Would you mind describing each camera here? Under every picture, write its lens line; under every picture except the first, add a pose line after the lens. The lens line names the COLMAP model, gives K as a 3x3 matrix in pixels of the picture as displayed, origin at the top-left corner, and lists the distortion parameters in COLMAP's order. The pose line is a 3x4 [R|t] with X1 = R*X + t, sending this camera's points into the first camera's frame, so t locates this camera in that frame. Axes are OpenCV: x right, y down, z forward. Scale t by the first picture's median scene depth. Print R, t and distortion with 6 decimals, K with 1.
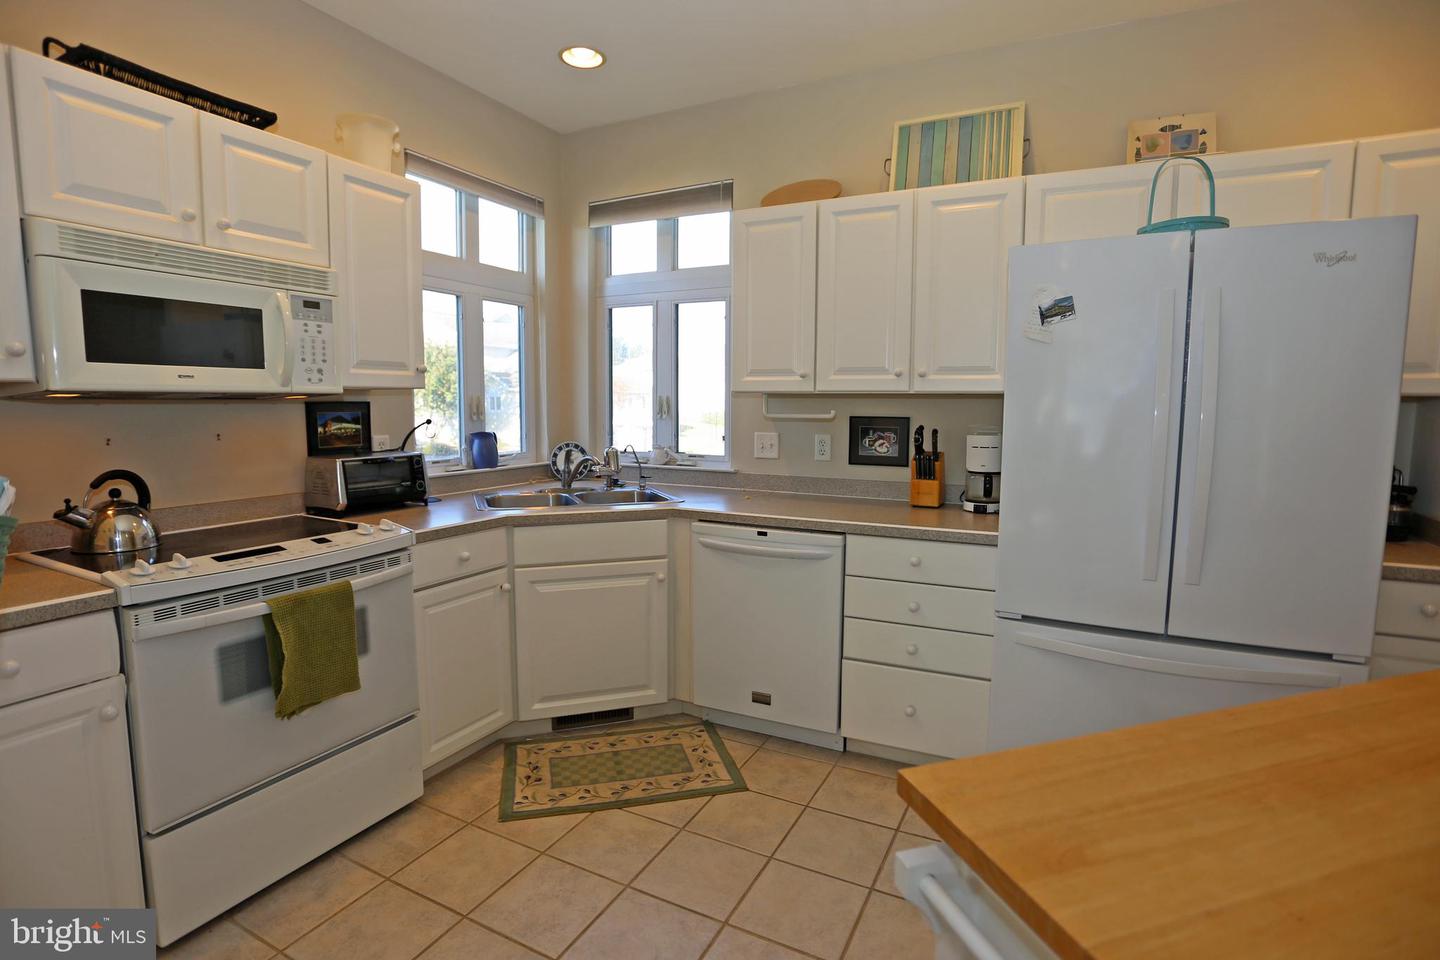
lens RADIAL K [[707.4, 0, 716.2], [0, 707.4, 479.5], [0, 0, 1]] dist [-0.074146, 0.028370]
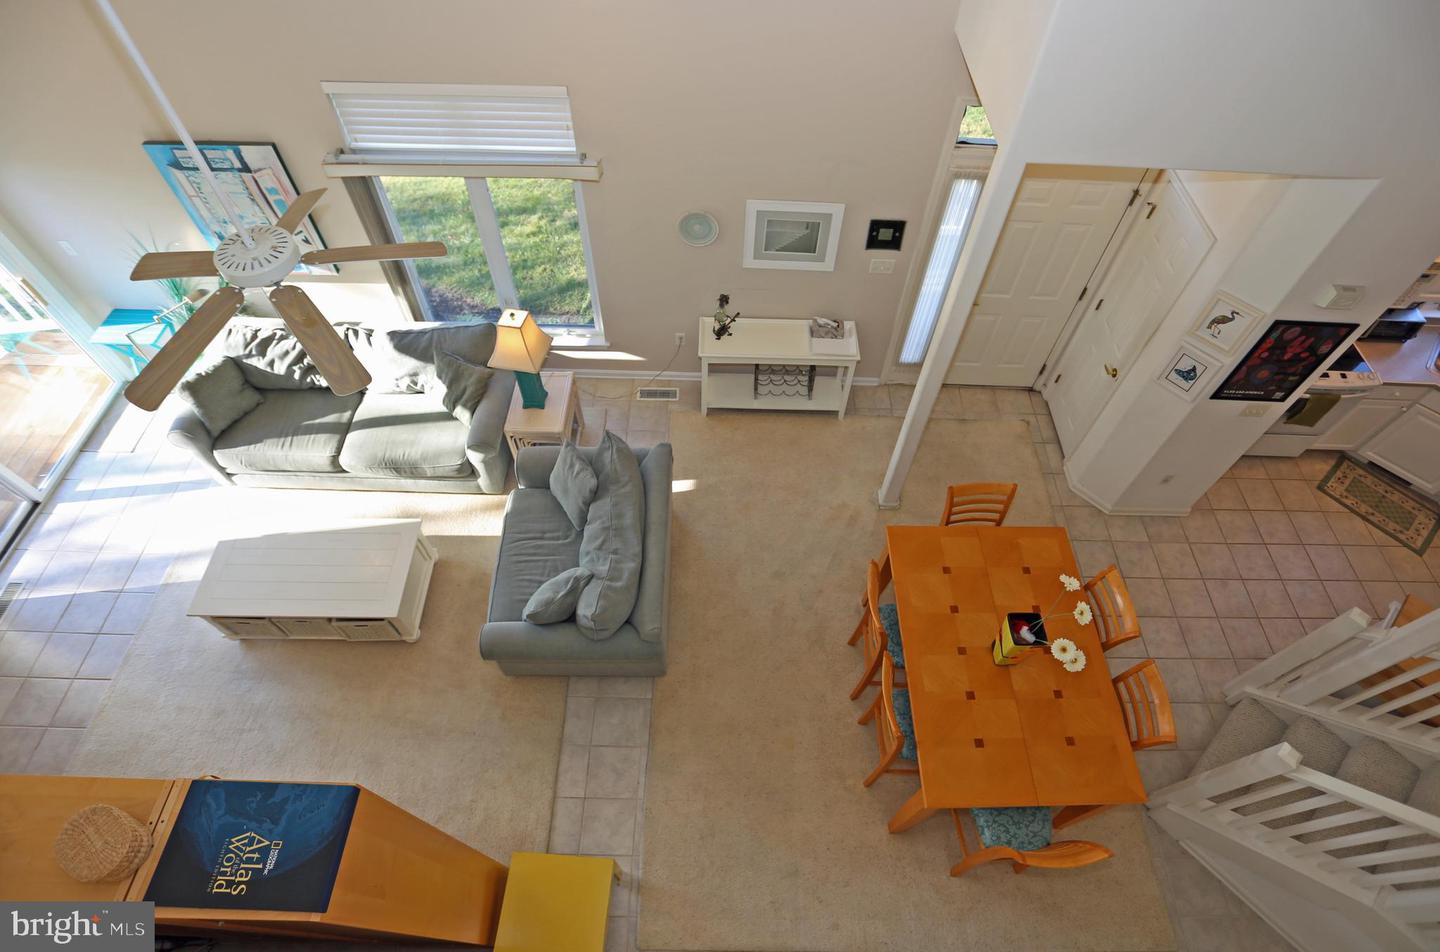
lens RADIAL K [[707.4, 0, 737.8], [0, 707.4, 479.8], [0, 0, 1]] dist [-0.074146, 0.028370]
pose [[0.447982, 0.735541, -0.508224, -0.016253], [-0.125804, 0.614662, 0.778694, -1.019644], [0.885147, -0.284904, 0.367892, -1.518873]]
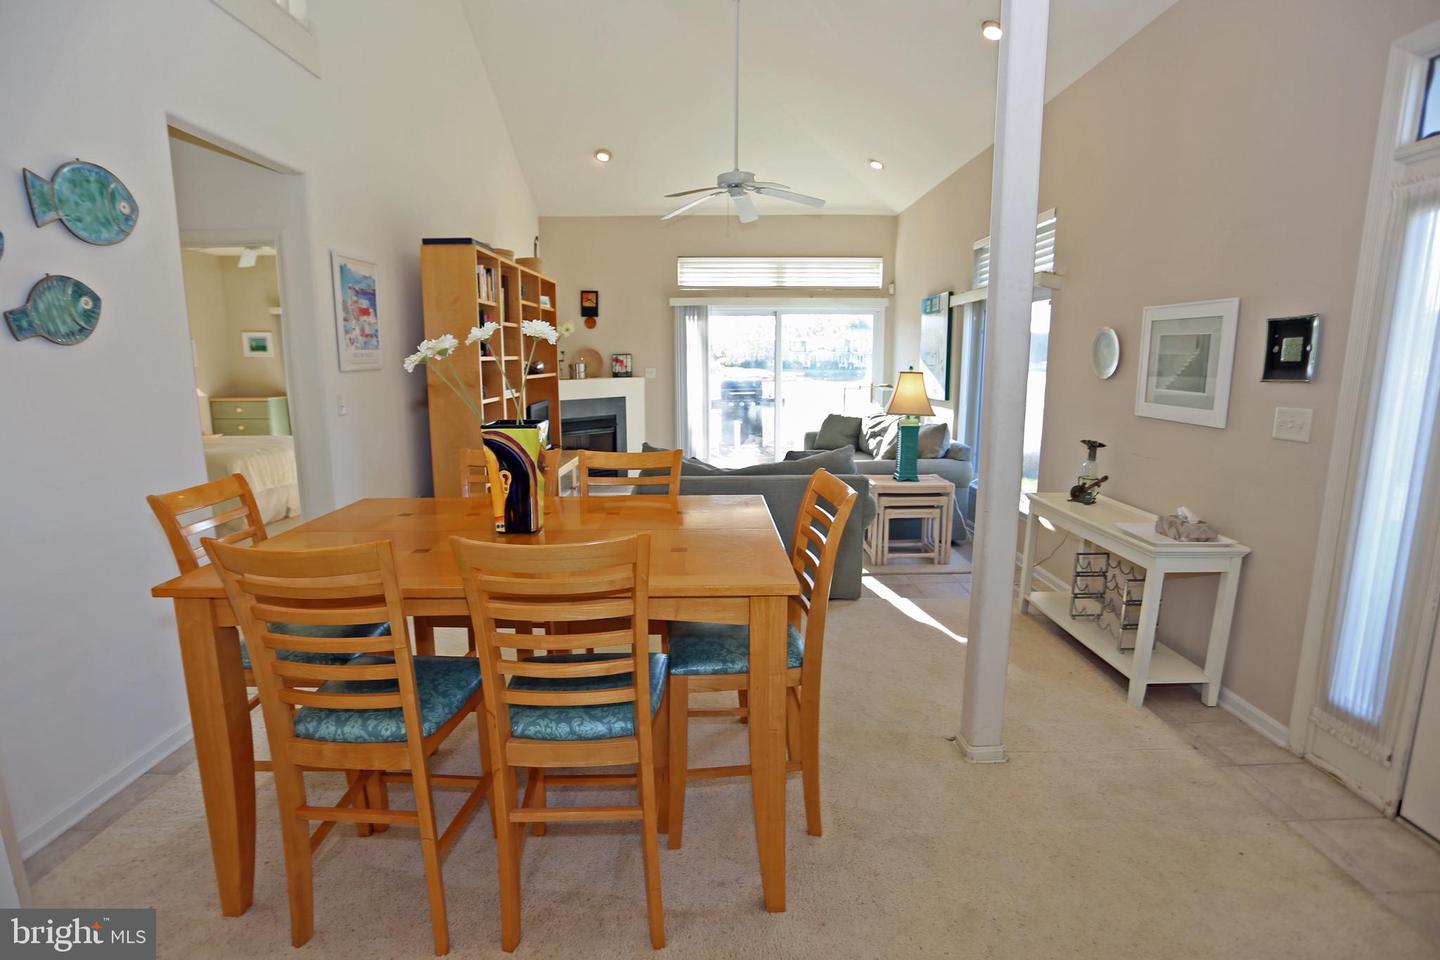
lens RADIAL K [[707.4, 0, 731.4], [0, 707.4, 477.8], [0, 0, 1]] dist [-0.074146, 0.028370]
pose [[-0.879078, 0.076974, -0.470421, -0.062371], [-0.053304, 0.964812, 0.257480, -0.066154], [0.473688, 0.251420, -0.844043, 0.177465]]
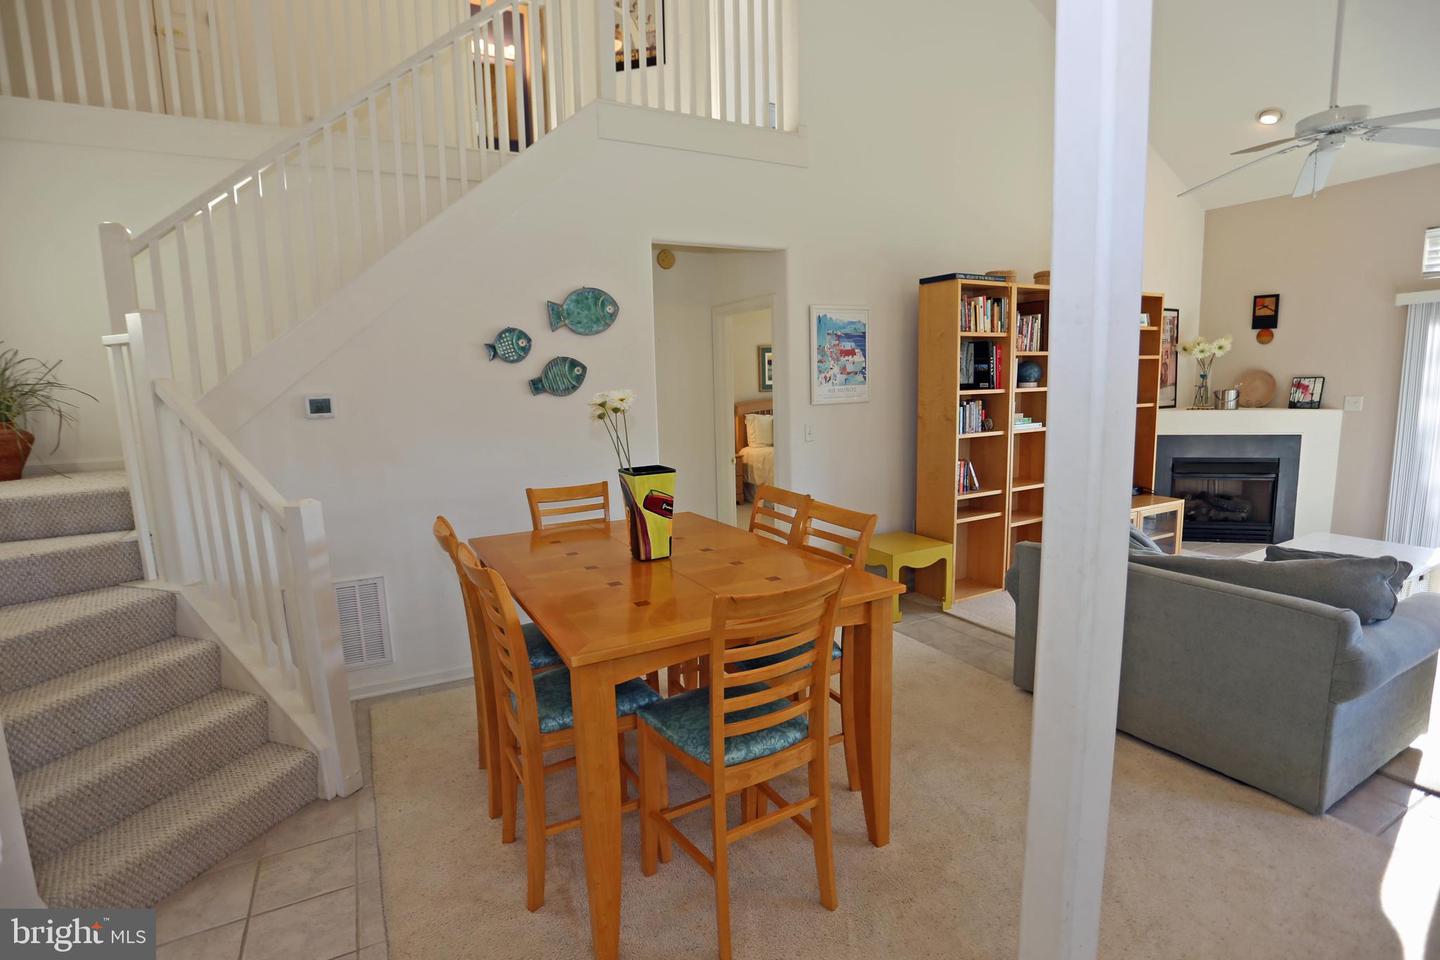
lens RADIAL K [[707.4, 0, 712.7], [0, 707.4, 479.7], [0, 0, 1]] dist [-0.074146, 0.028370]
pose [[-0.817093, -0.066905, 0.572611, -0.878165], [0.083043, 0.969225, 0.231746, -0.115583], [-0.570494, 0.236909, -0.786391, 0.096808]]
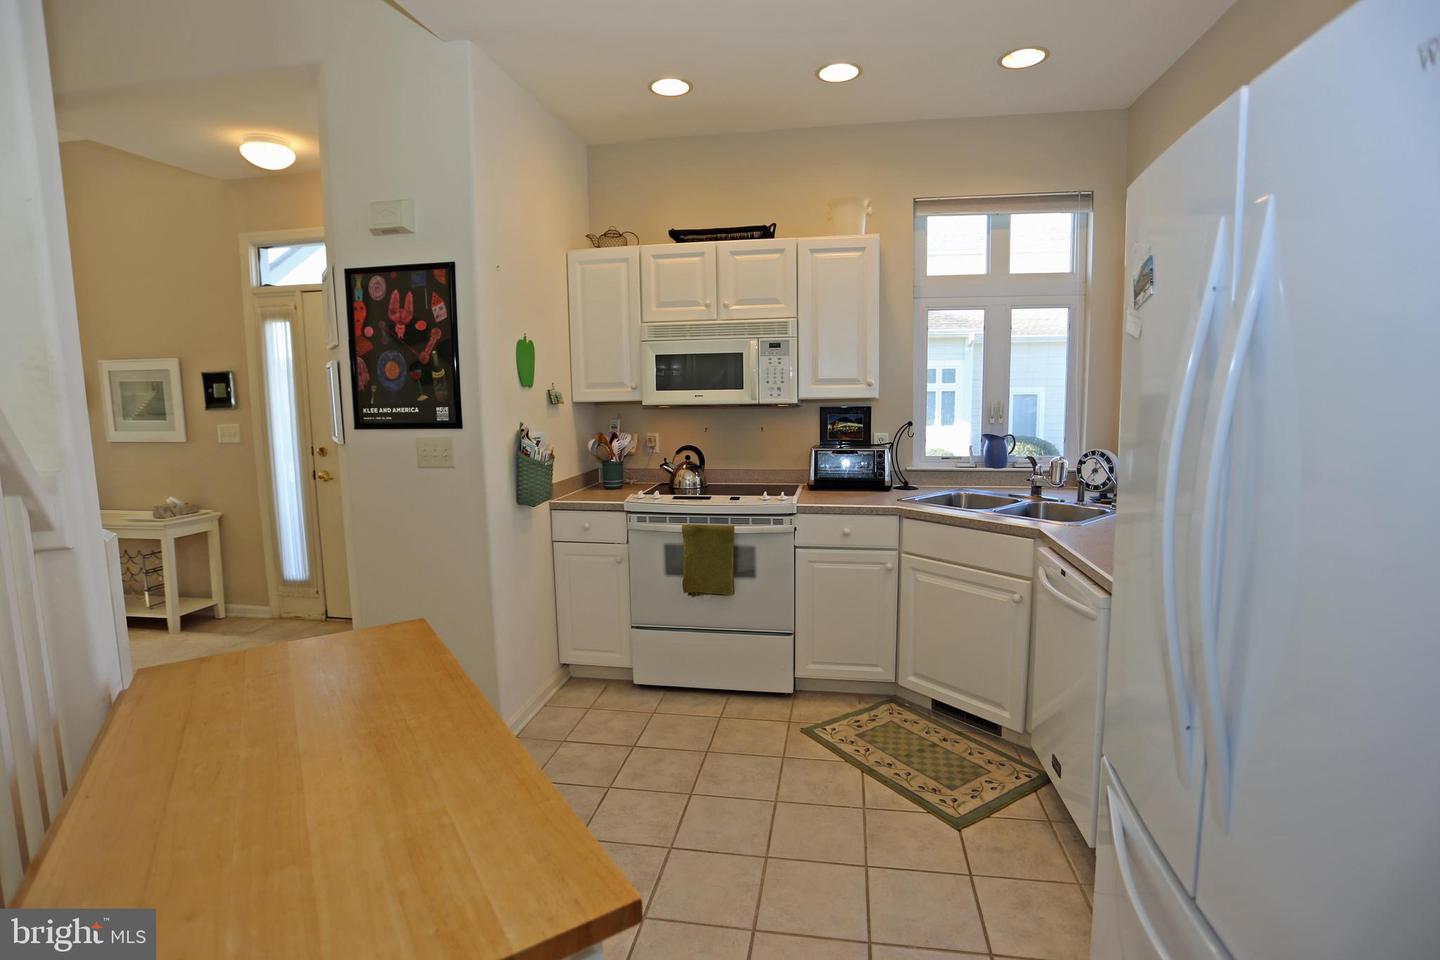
lens RADIAL K [[707.4, 0, 713.6], [0, 707.4, 481.3], [0, 0, 1]] dist [-0.074146, 0.028370]
pose [[0.288717, 0.112159, -0.950822, 0.728463], [-0.086637, 0.992101, 0.090721, -0.071699], [0.953487, 0.056183, 0.296154, 0.356695]]
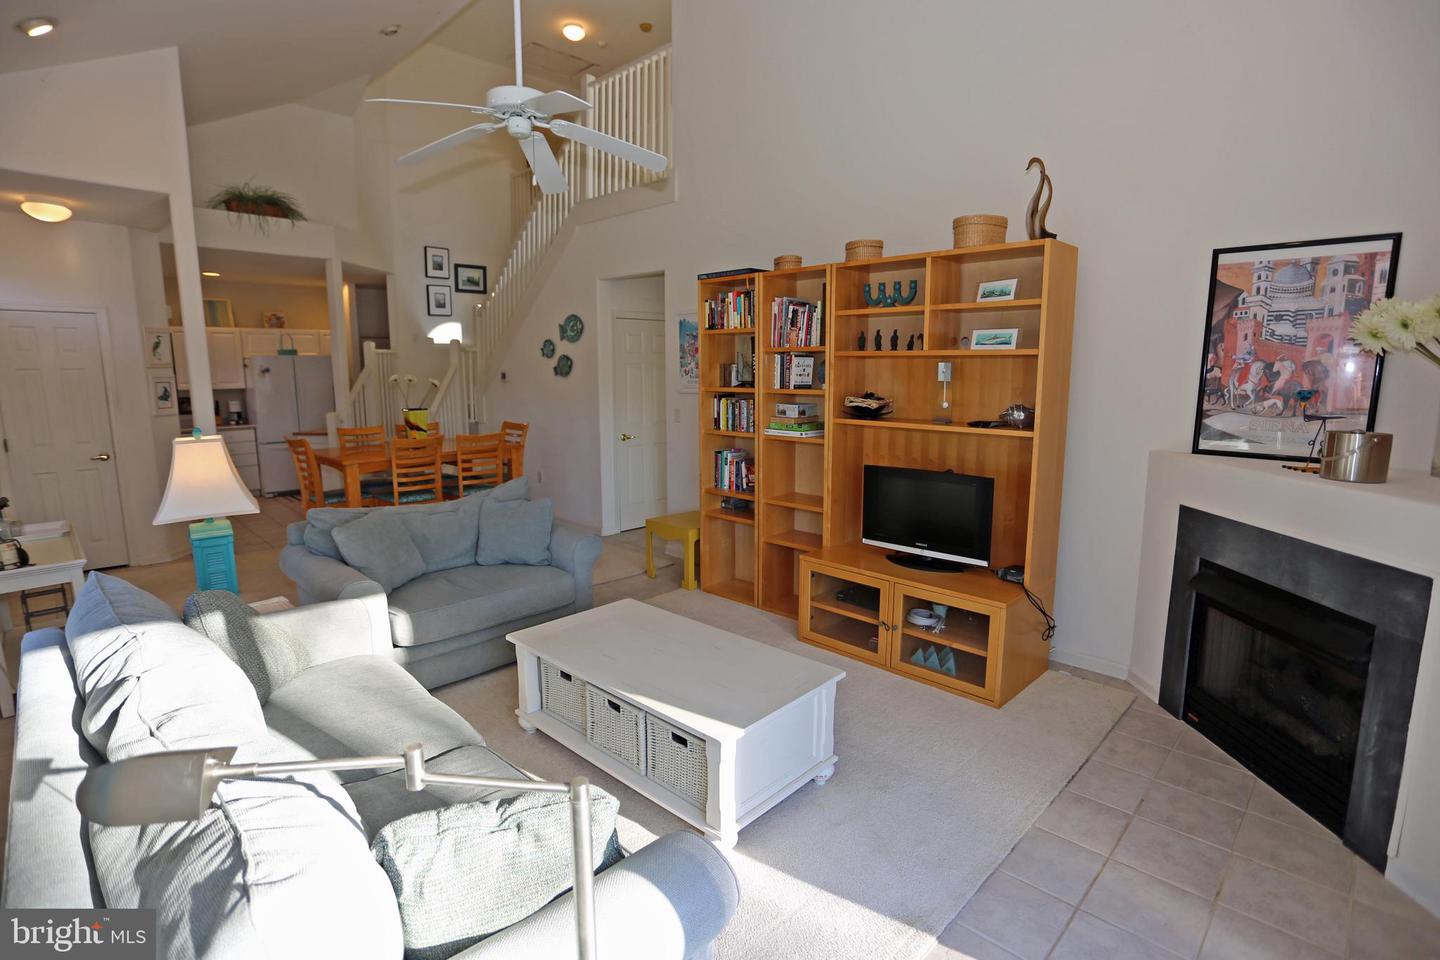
lens RADIAL K [[707.4, 0, 723.4], [0, 707.4, 476.2], [0, 0, 1]] dist [-0.074146, 0.028370]
pose [[0.303594, -0.152211, 0.940565, -2.134615], [0.105323, 0.986469, 0.125644, 0.132044], [-0.946962, 0.060919, 0.315517, -2.330182]]
